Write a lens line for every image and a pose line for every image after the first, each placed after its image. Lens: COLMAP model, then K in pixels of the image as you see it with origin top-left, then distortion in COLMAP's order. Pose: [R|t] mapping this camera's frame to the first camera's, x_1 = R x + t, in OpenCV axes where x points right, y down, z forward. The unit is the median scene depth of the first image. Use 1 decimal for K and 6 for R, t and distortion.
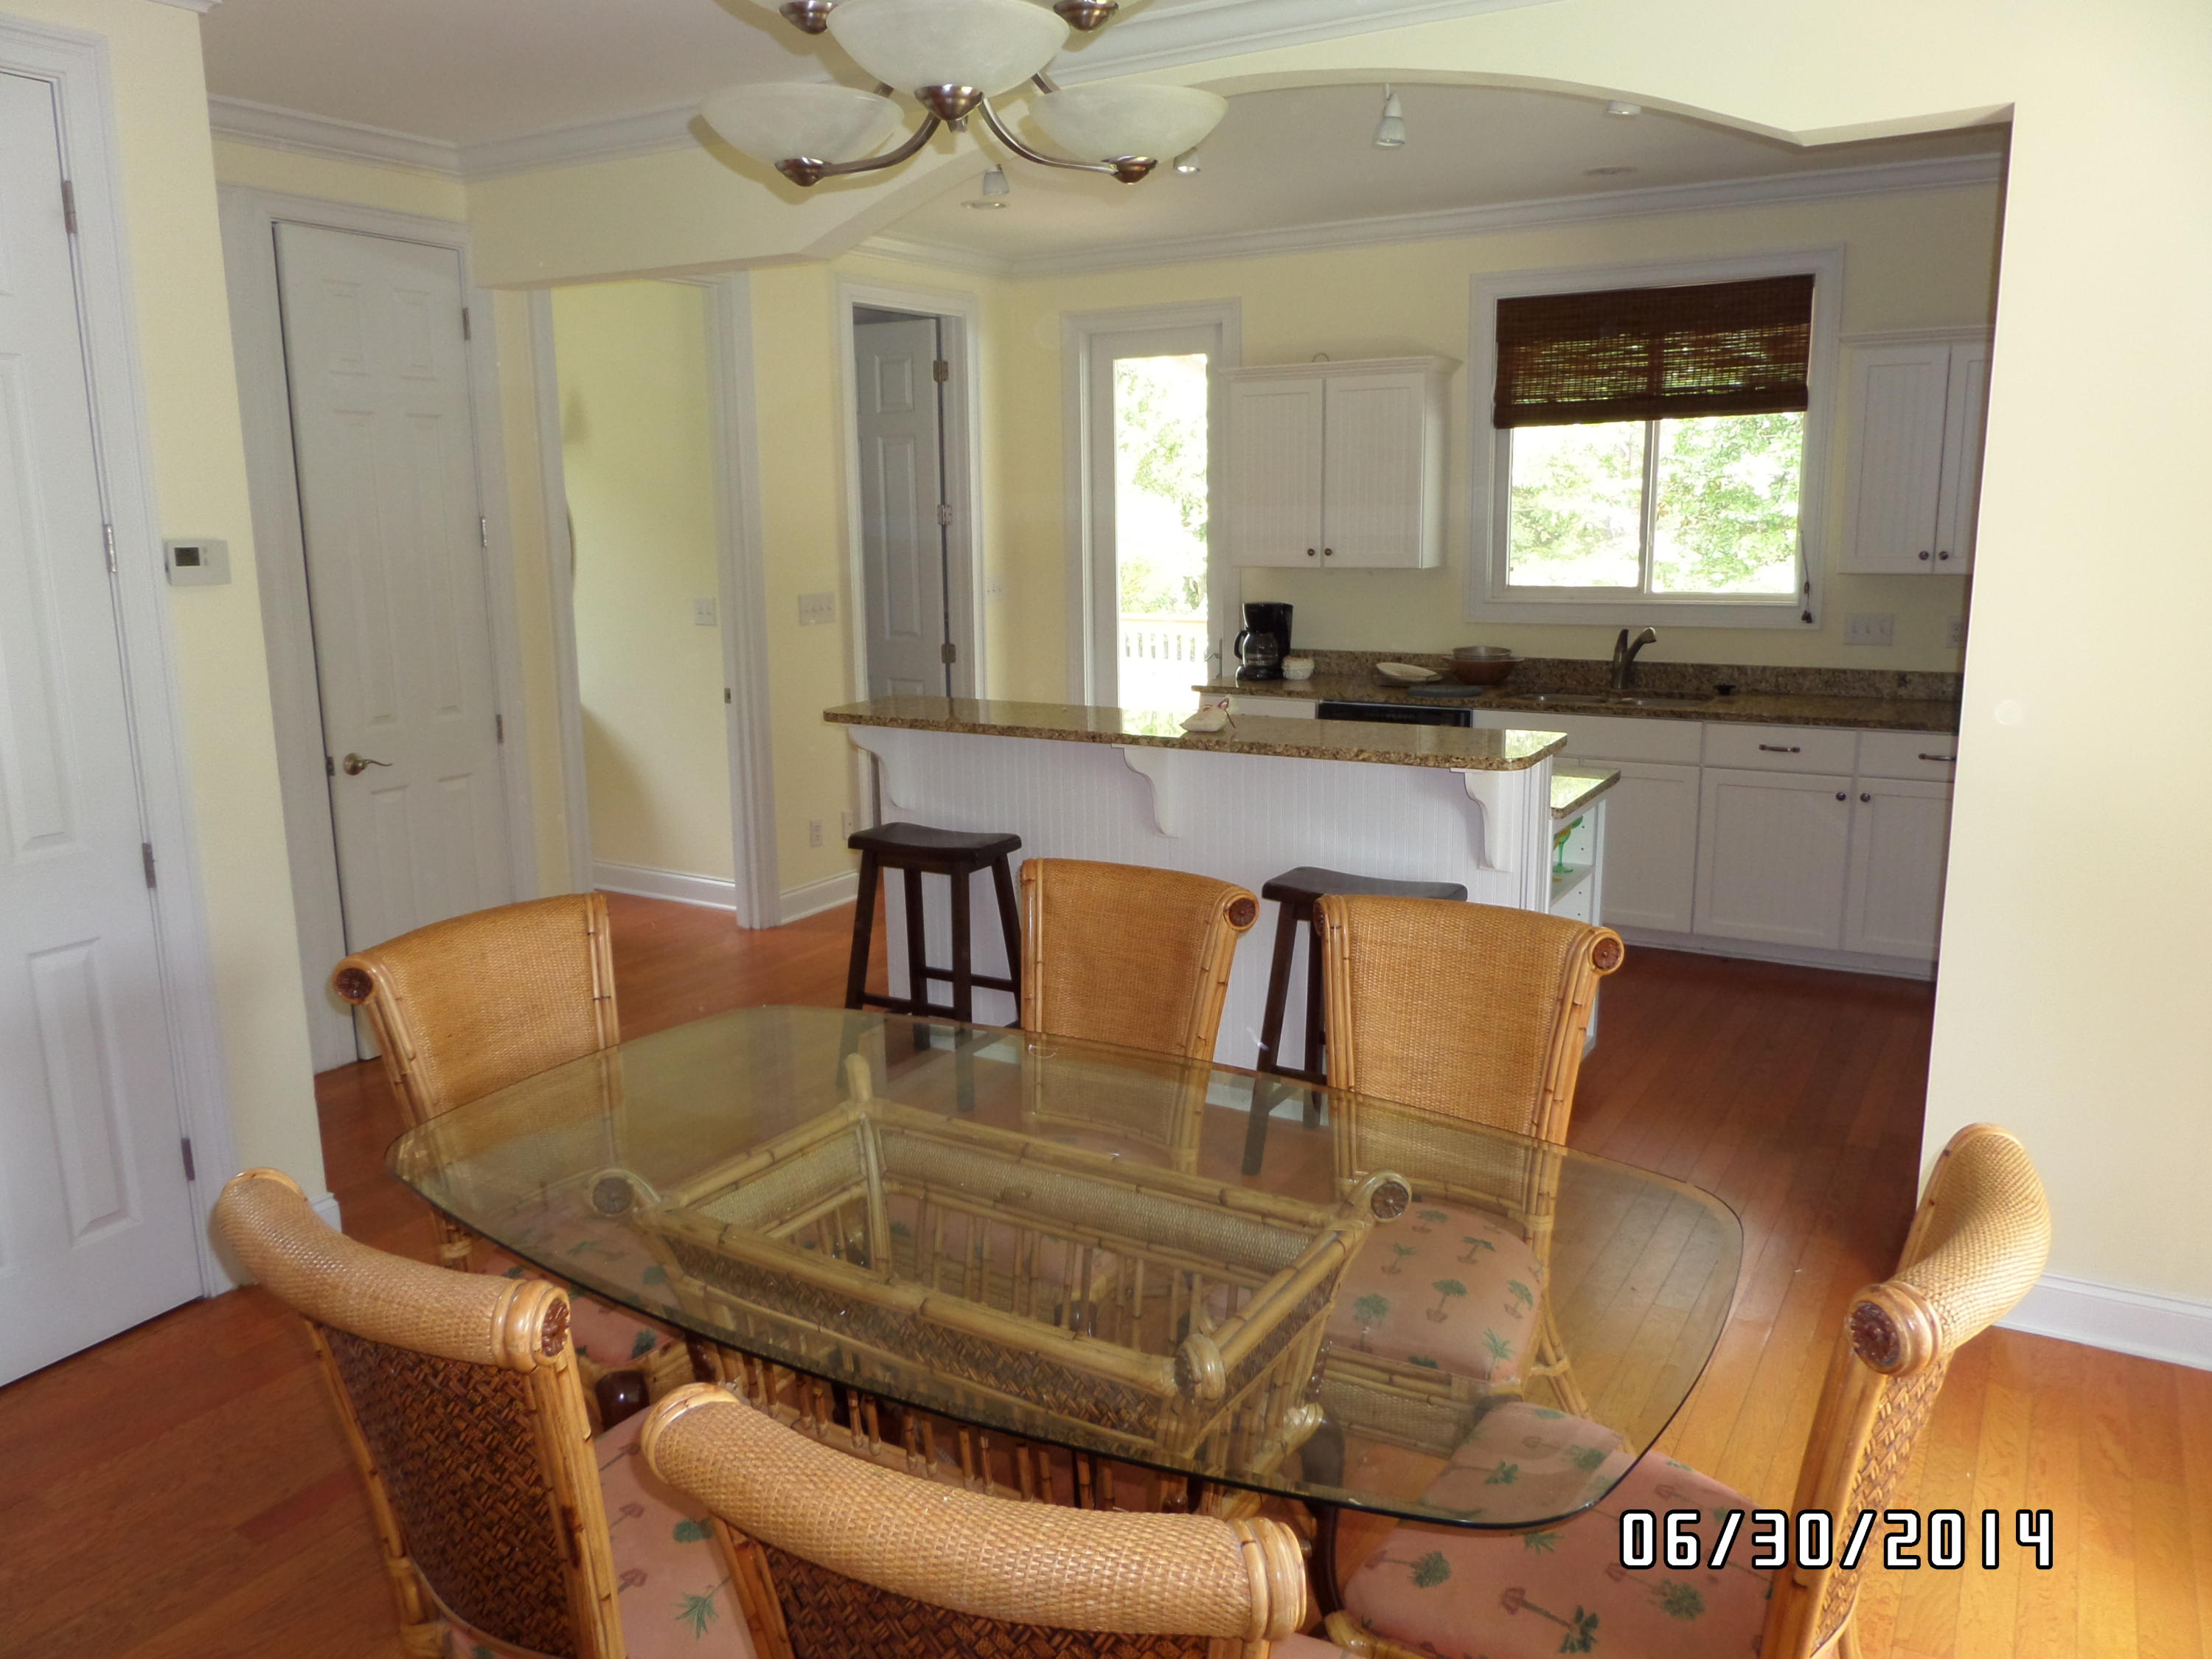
lens RADIAL K [[1618.9, 0, 1091.5], [0, 1618.9, 834.2], [0, 0, 1]] dist [-0.005785, -0.007768]
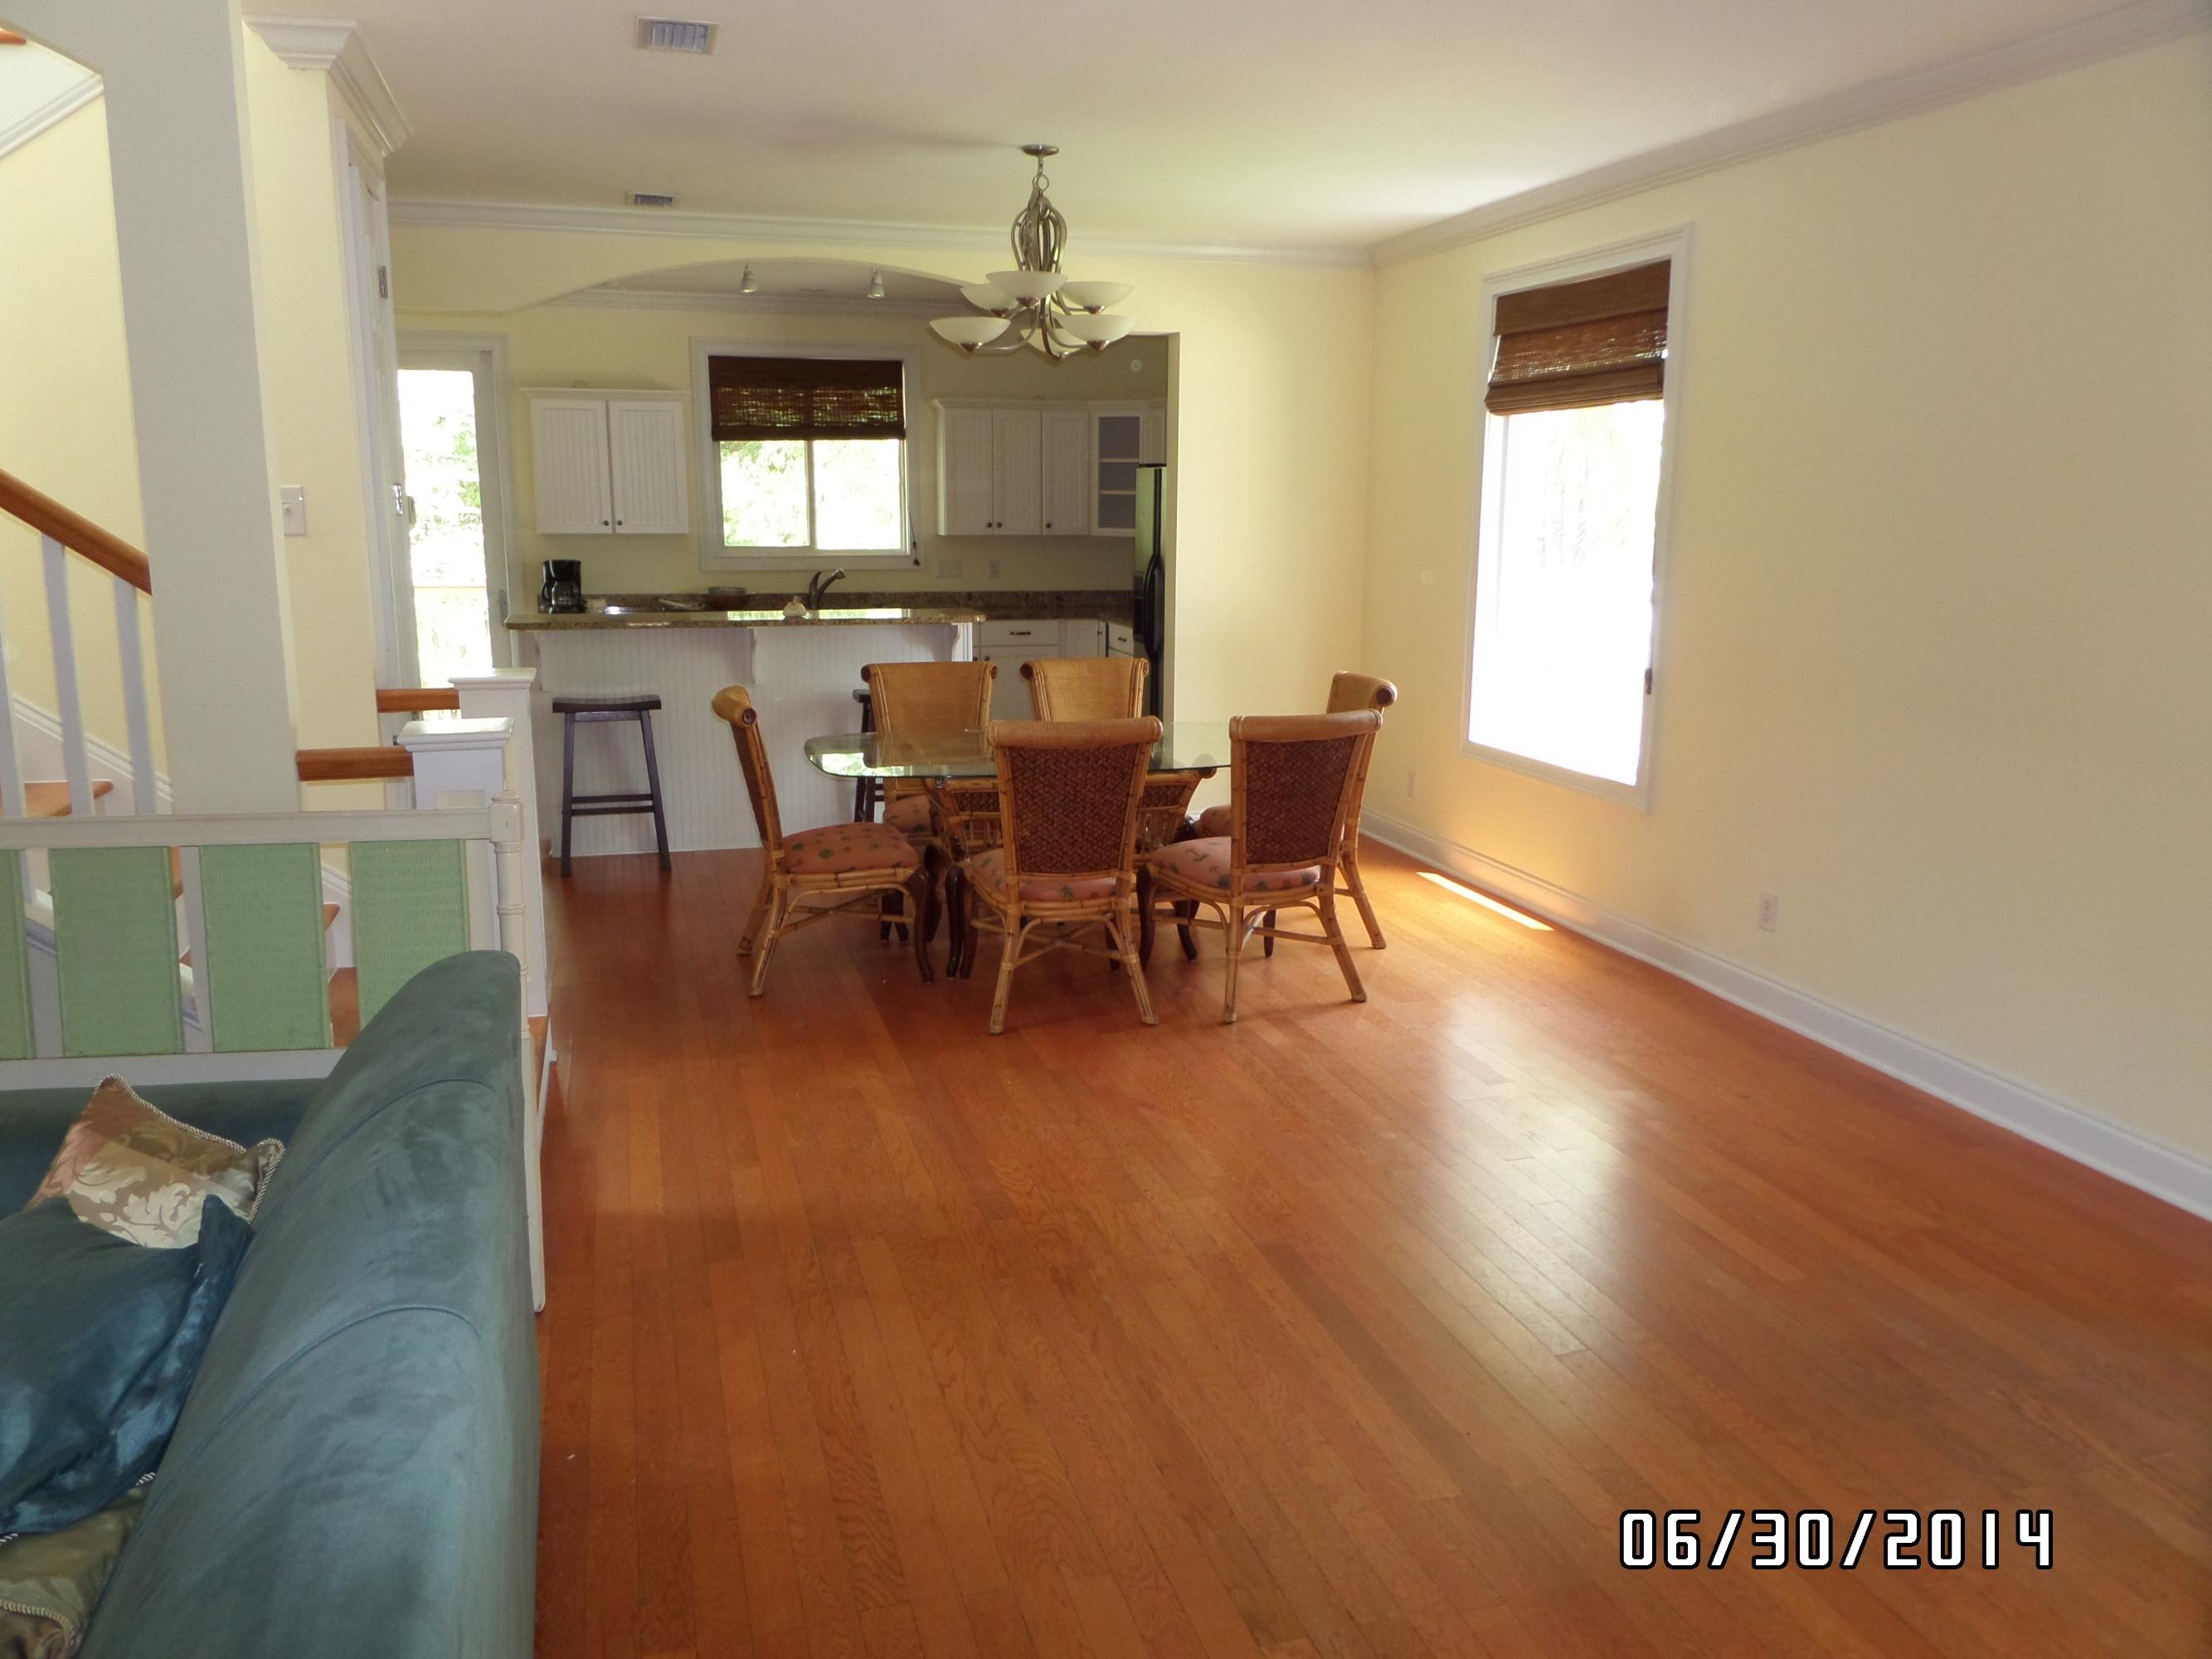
lens RADIAL K [[1619.0, 0, 1094.3], [0, 1619.0, 833.4], [0, 0, 1]] dist [-0.005785, -0.007768]
pose [[0.682366, -0.130966, 0.719183, -0.644135], [0.131185, 0.989788, 0.055776, 0.072438], [-0.719143, 0.056286, 0.692578, -0.273976]]
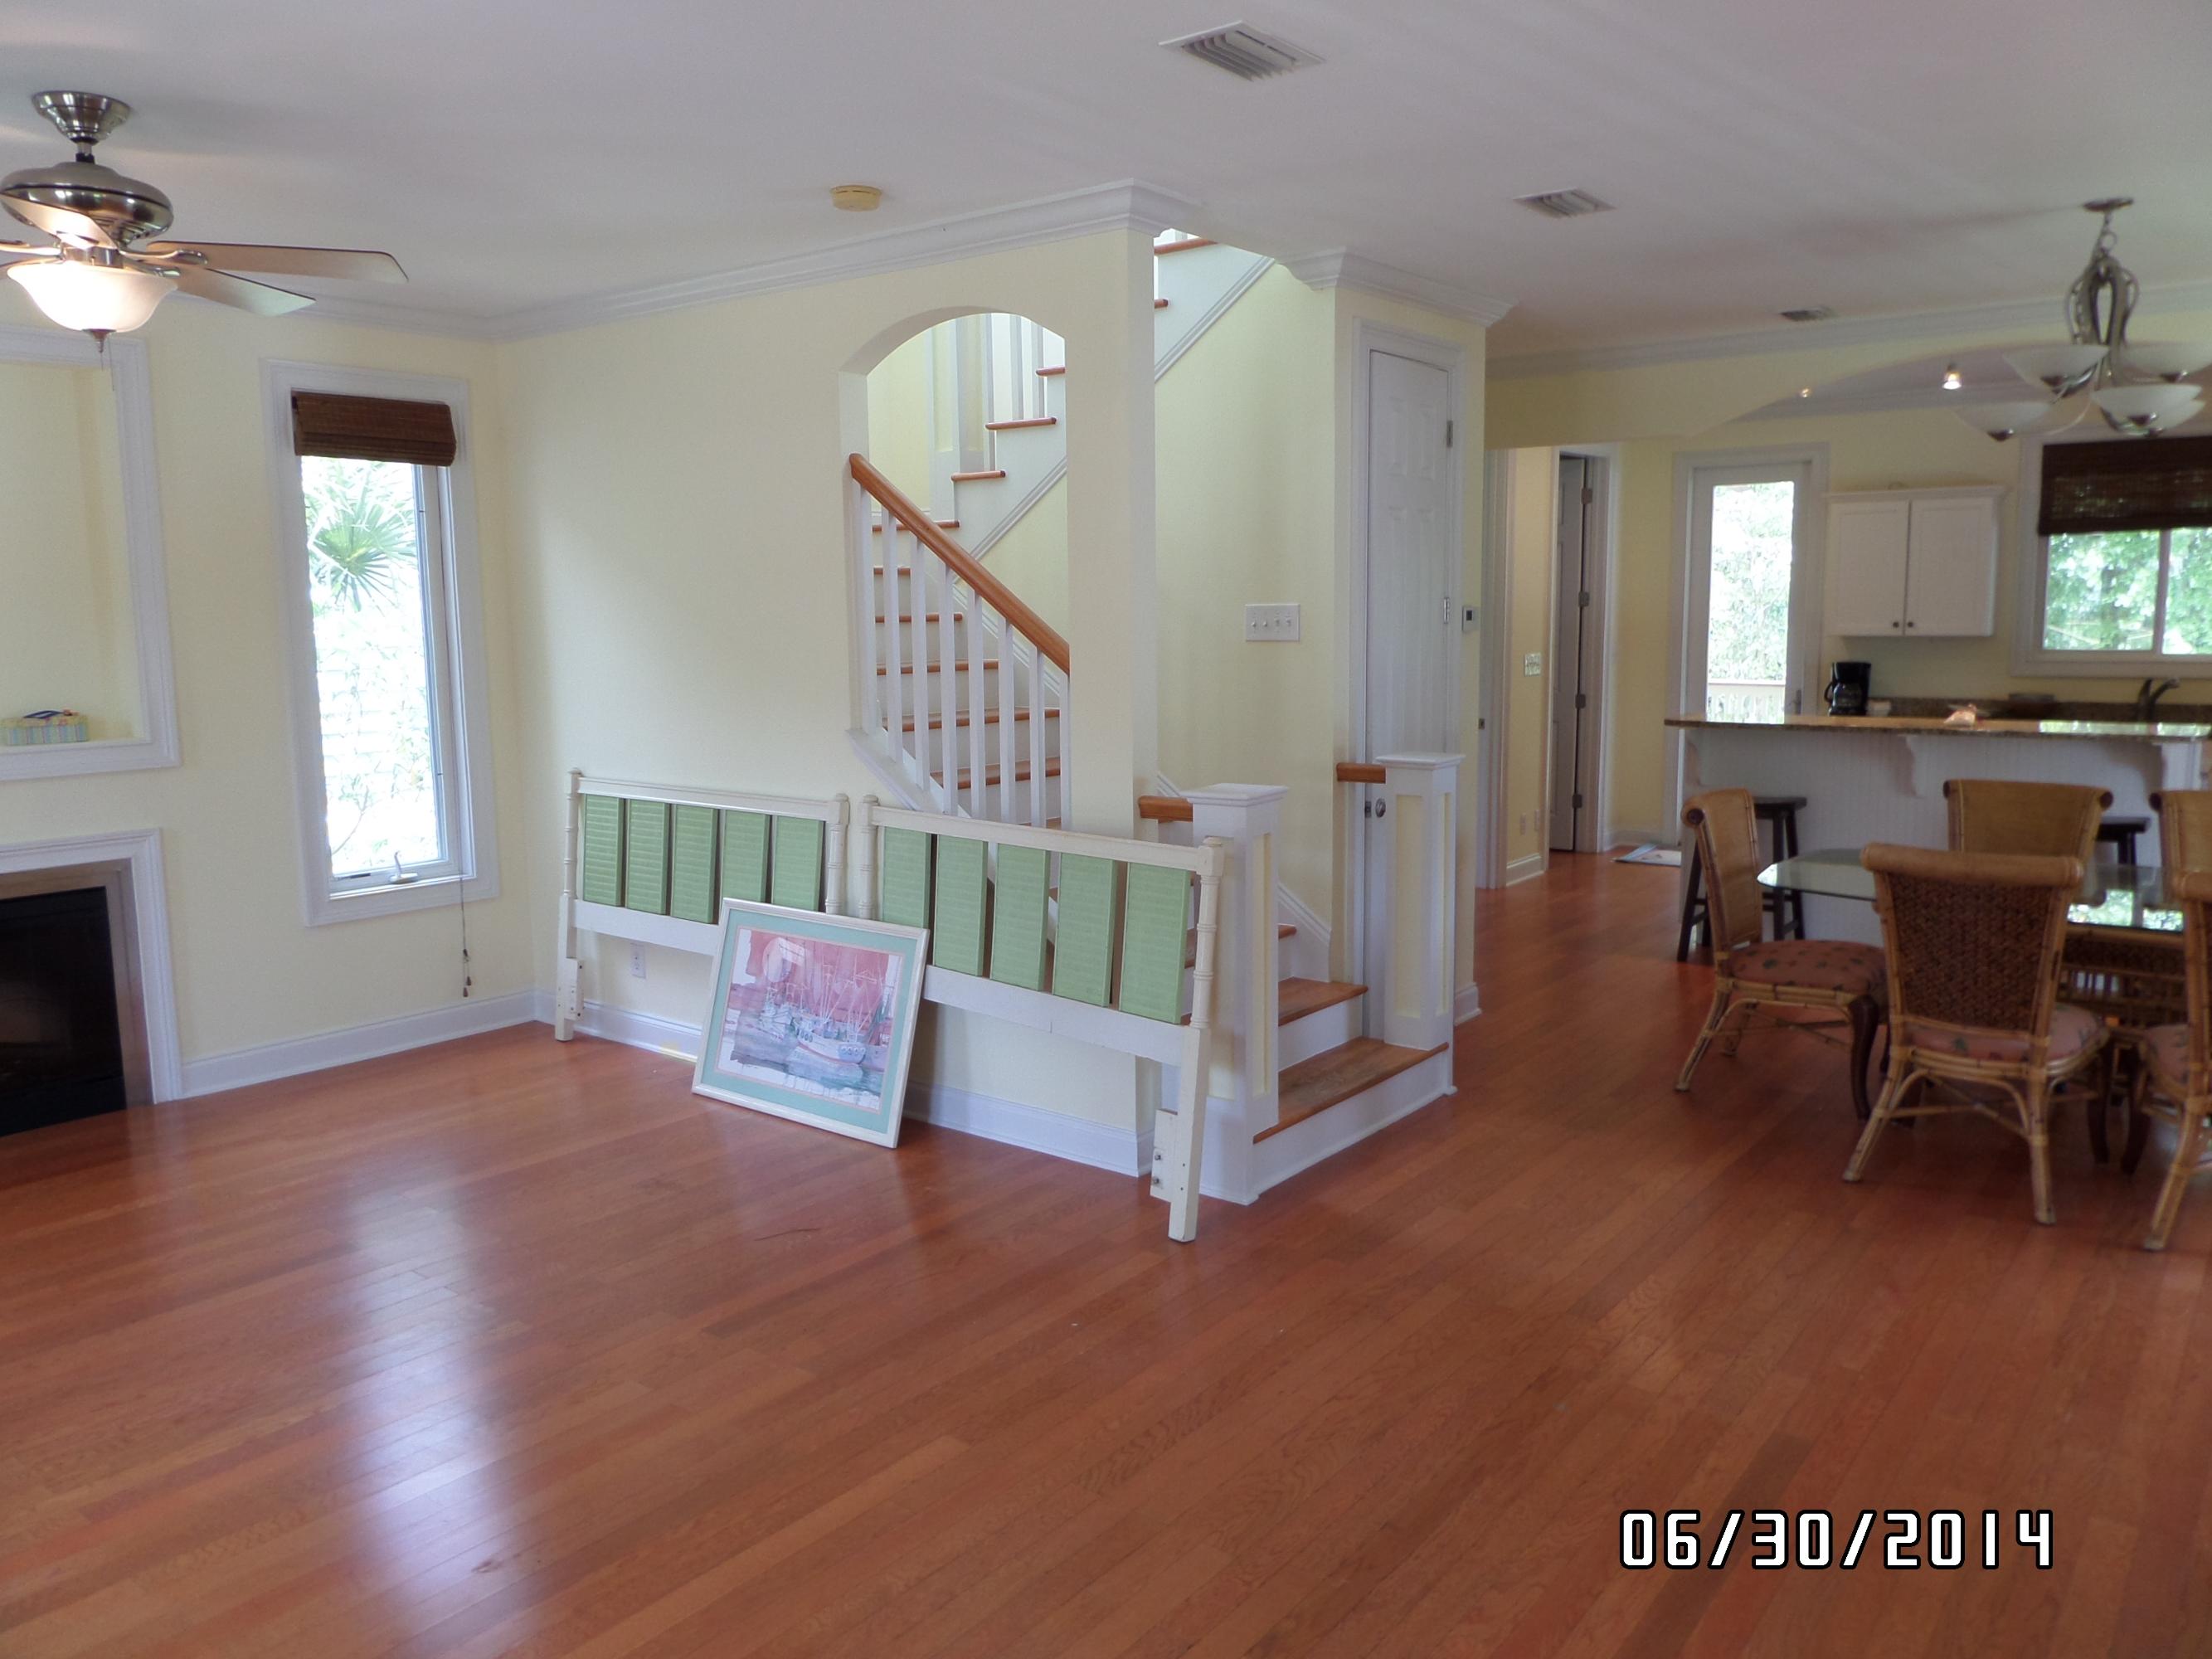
lens RADIAL K [[1619.0, 0, 1119.1], [0, 1619.0, 828.0], [0, 0, 1]] dist [-0.005785, -0.007768]
pose [[0.993610, 0.014147, -0.111979, -0.378241], [-0.021030, 0.997945, -0.060520, 0.098892], [0.110893, 0.062489, 0.991866, -0.442866]]
